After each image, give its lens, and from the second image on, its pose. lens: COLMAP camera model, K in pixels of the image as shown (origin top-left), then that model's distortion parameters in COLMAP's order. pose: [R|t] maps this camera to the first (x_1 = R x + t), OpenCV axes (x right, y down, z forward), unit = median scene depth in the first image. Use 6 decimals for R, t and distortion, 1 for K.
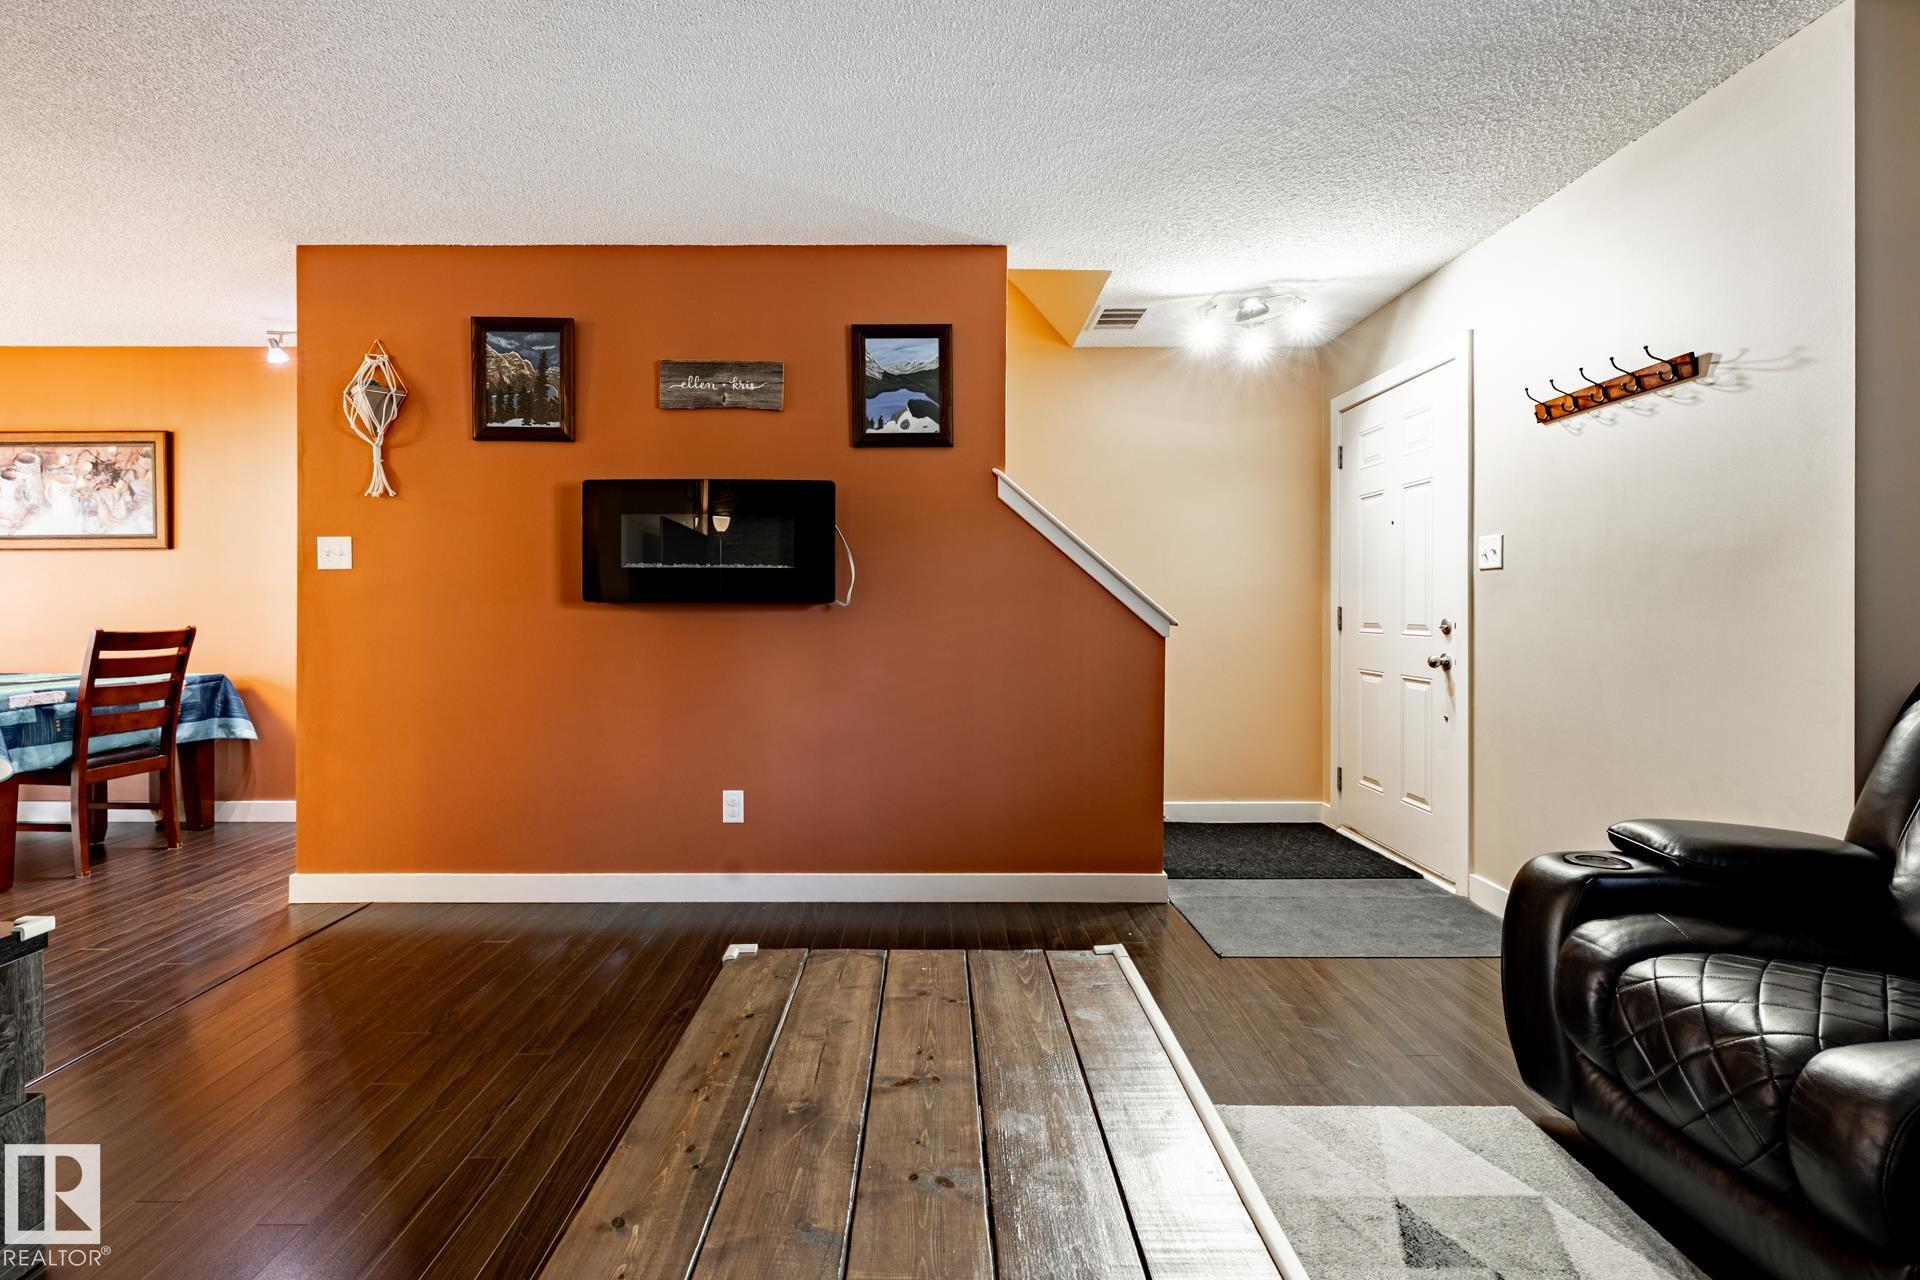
lens RADIAL K [[832.8, 0, 918.3], [0, 832.8, 626.4], [0, 0, 1]] dist [-0.002407, 0.000355]
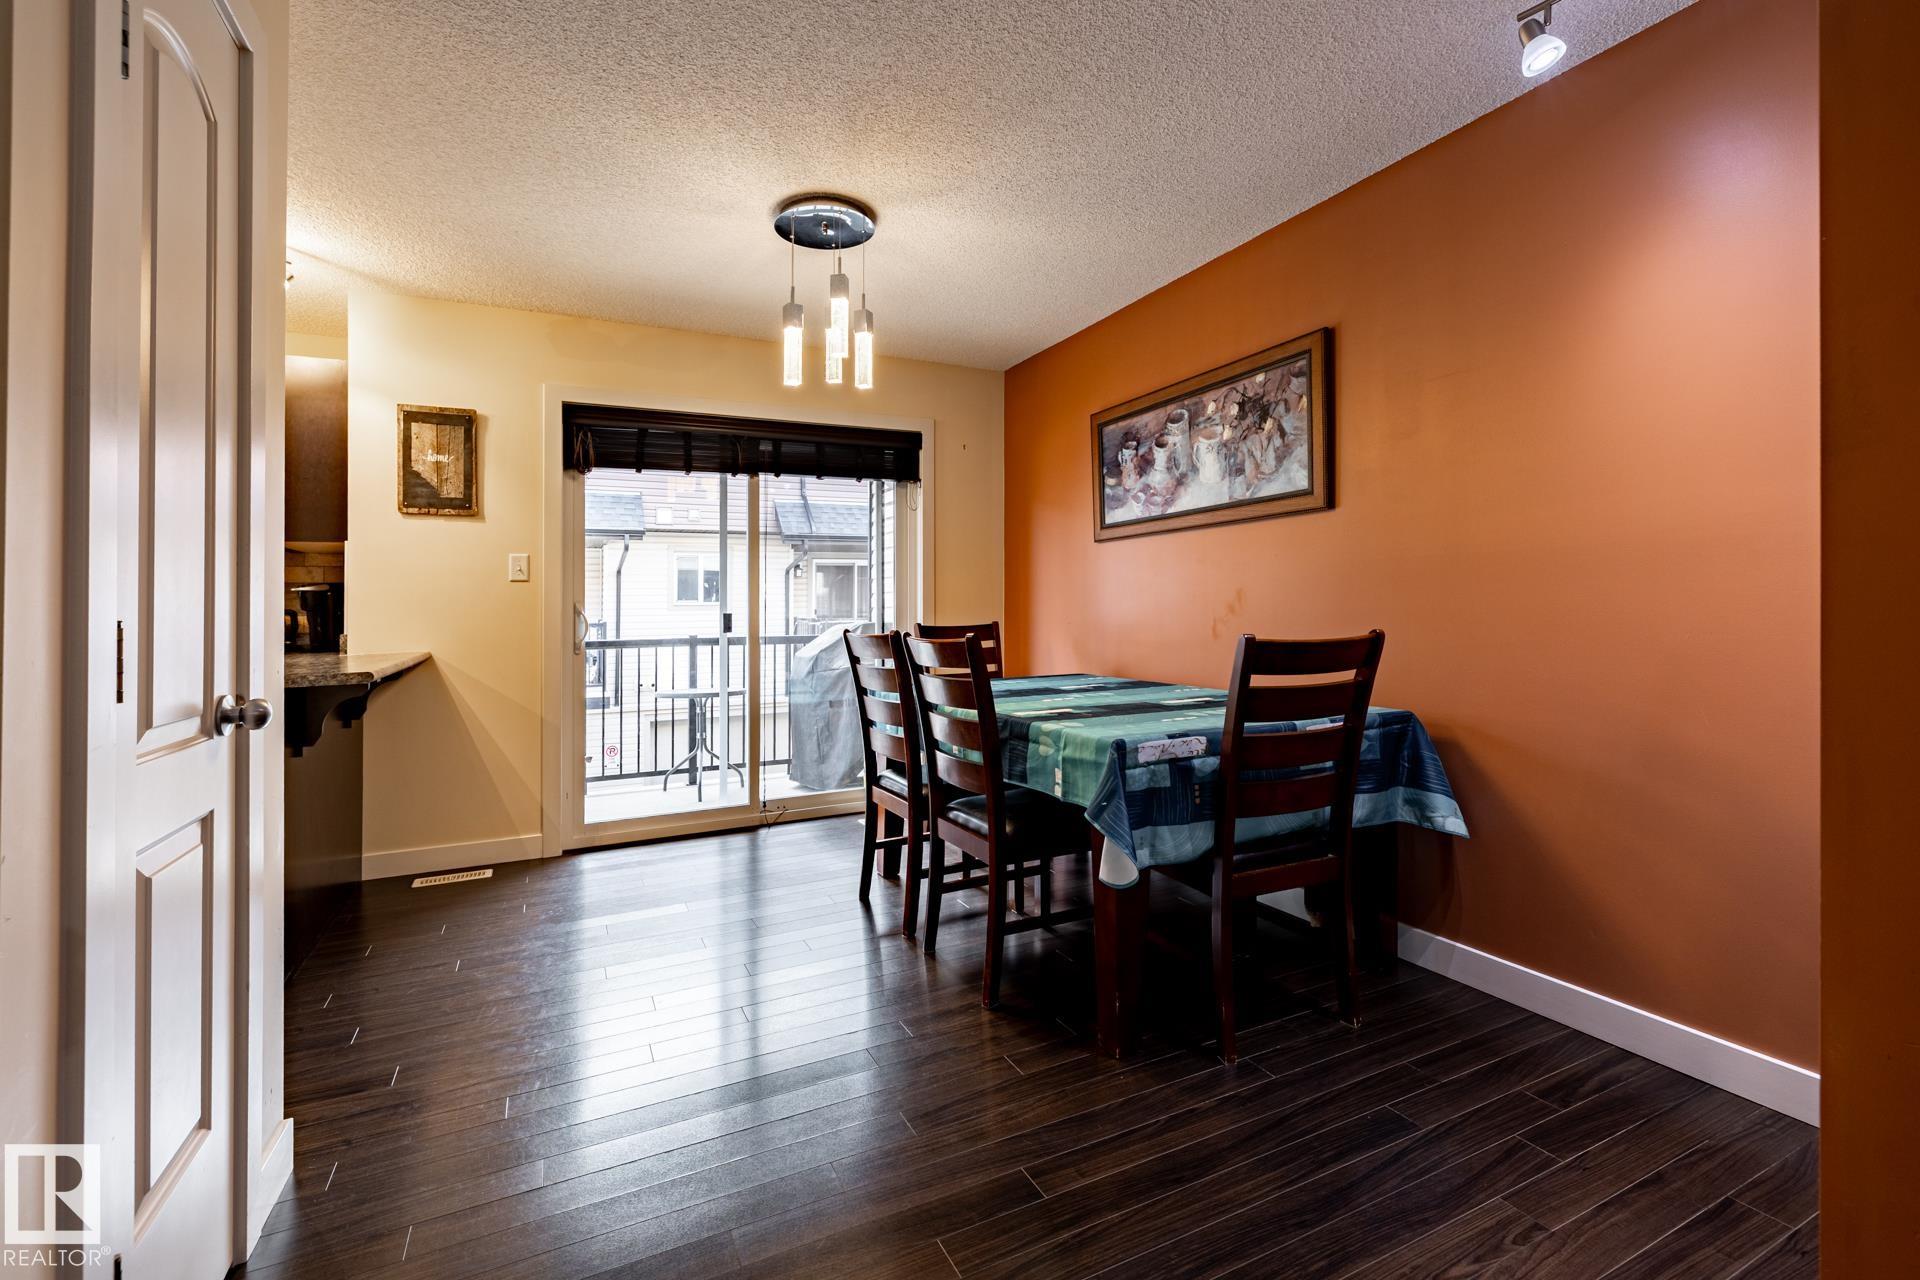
lens RADIAL K [[832.8, 0, 931.5], [0, 832.8, 606.5], [0, 0, 1]] dist [-0.002407, 0.000355]
pose [[0.423722, -0.010839, -0.905728, -0.475910], [-0.005734, 0.999876, -0.014648, -0.005541], [0.905774, 0.011400, 0.423607, 0.475658]]
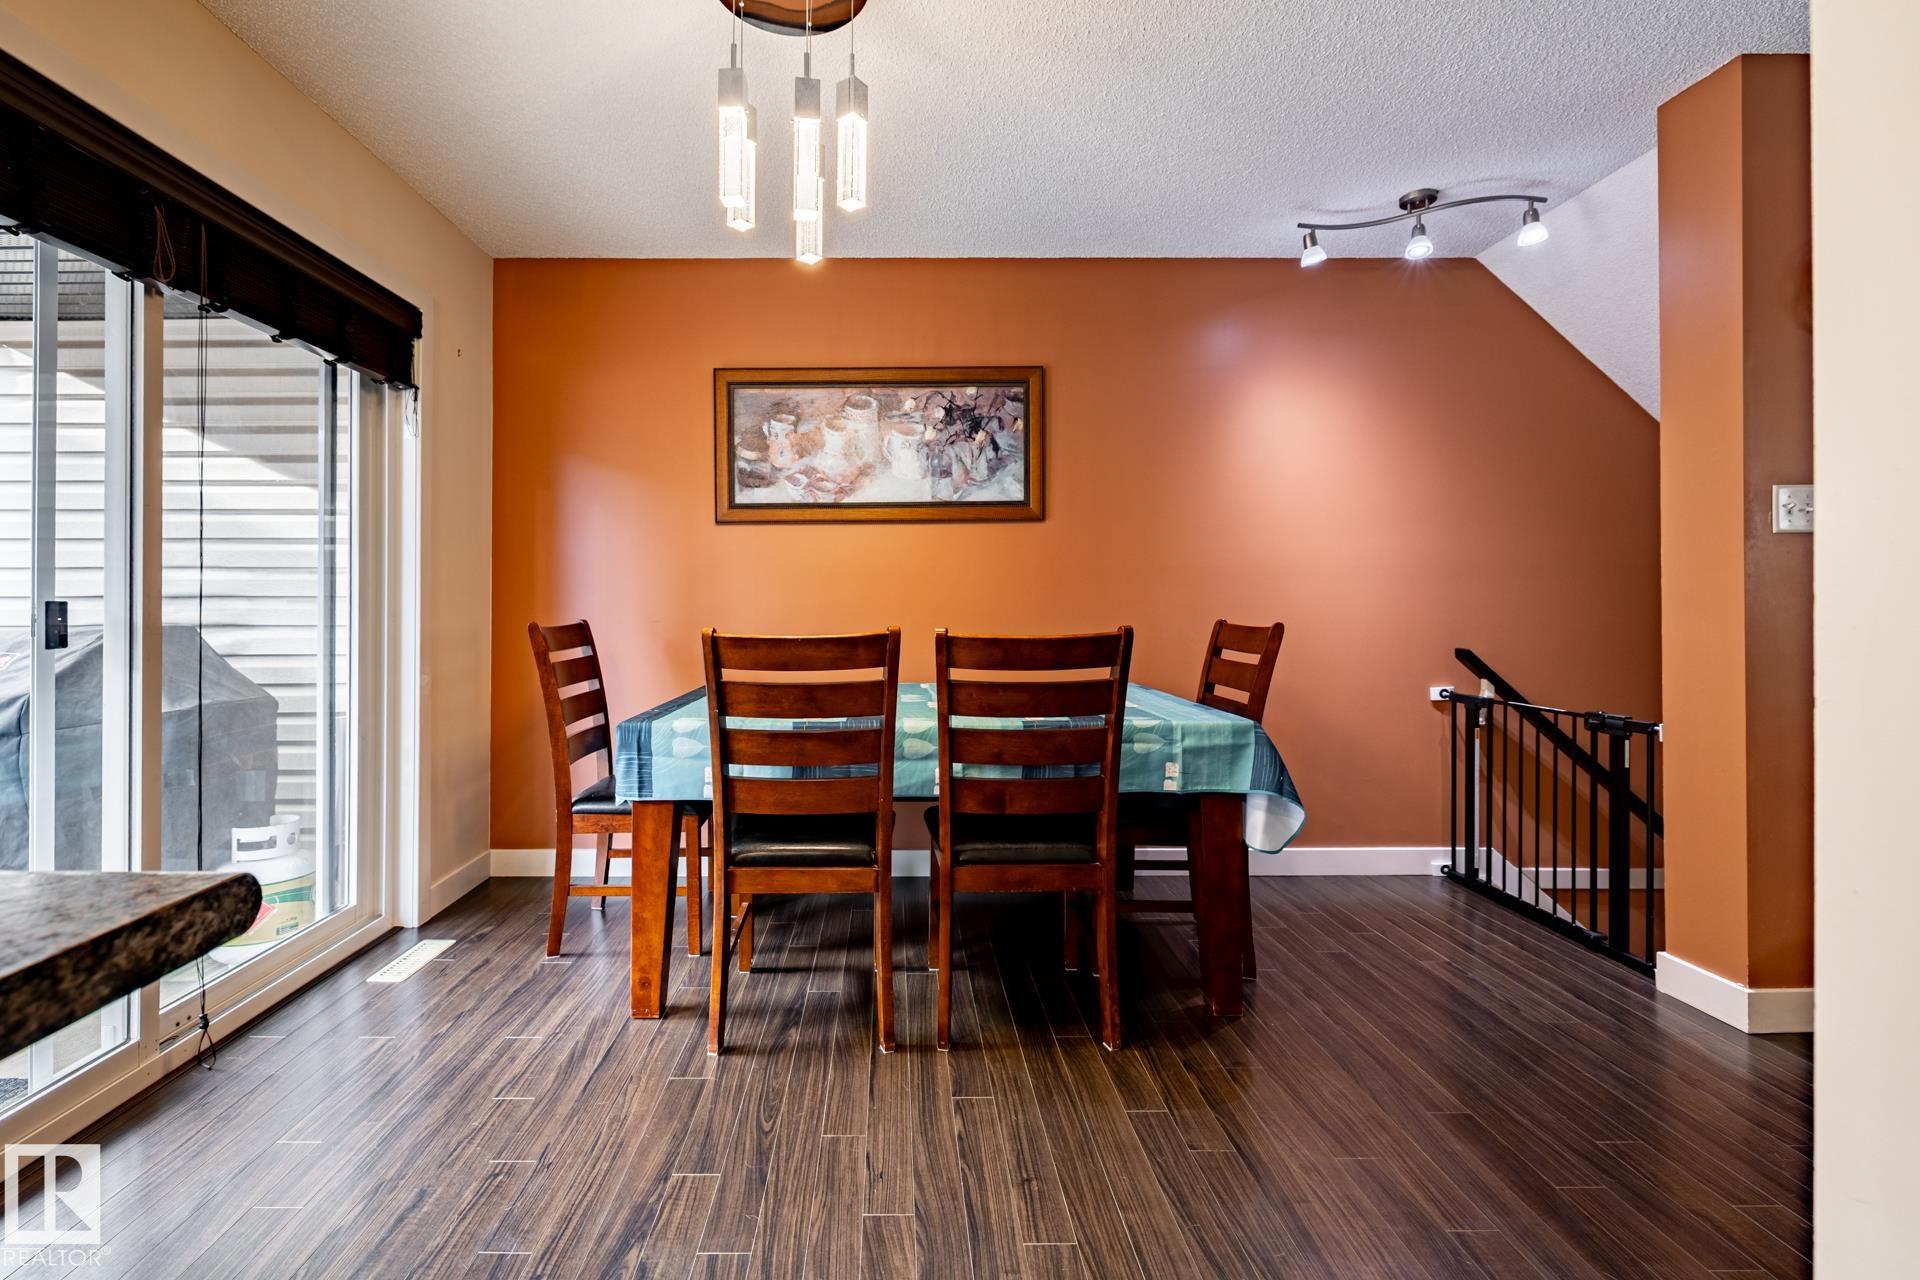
lens RADIAL K [[811.9, 0, 916.0], [0, 811.9, 620.1], [0, 0, 1]] dist [-0.002067, 0.000026]
pose [[0.999894, -0.004519, 0.013807, -1.102251], [0.004609, 0.999969, -0.006445, 0.004099], [-0.013777, 0.006508, 0.999884, 0.267927]]
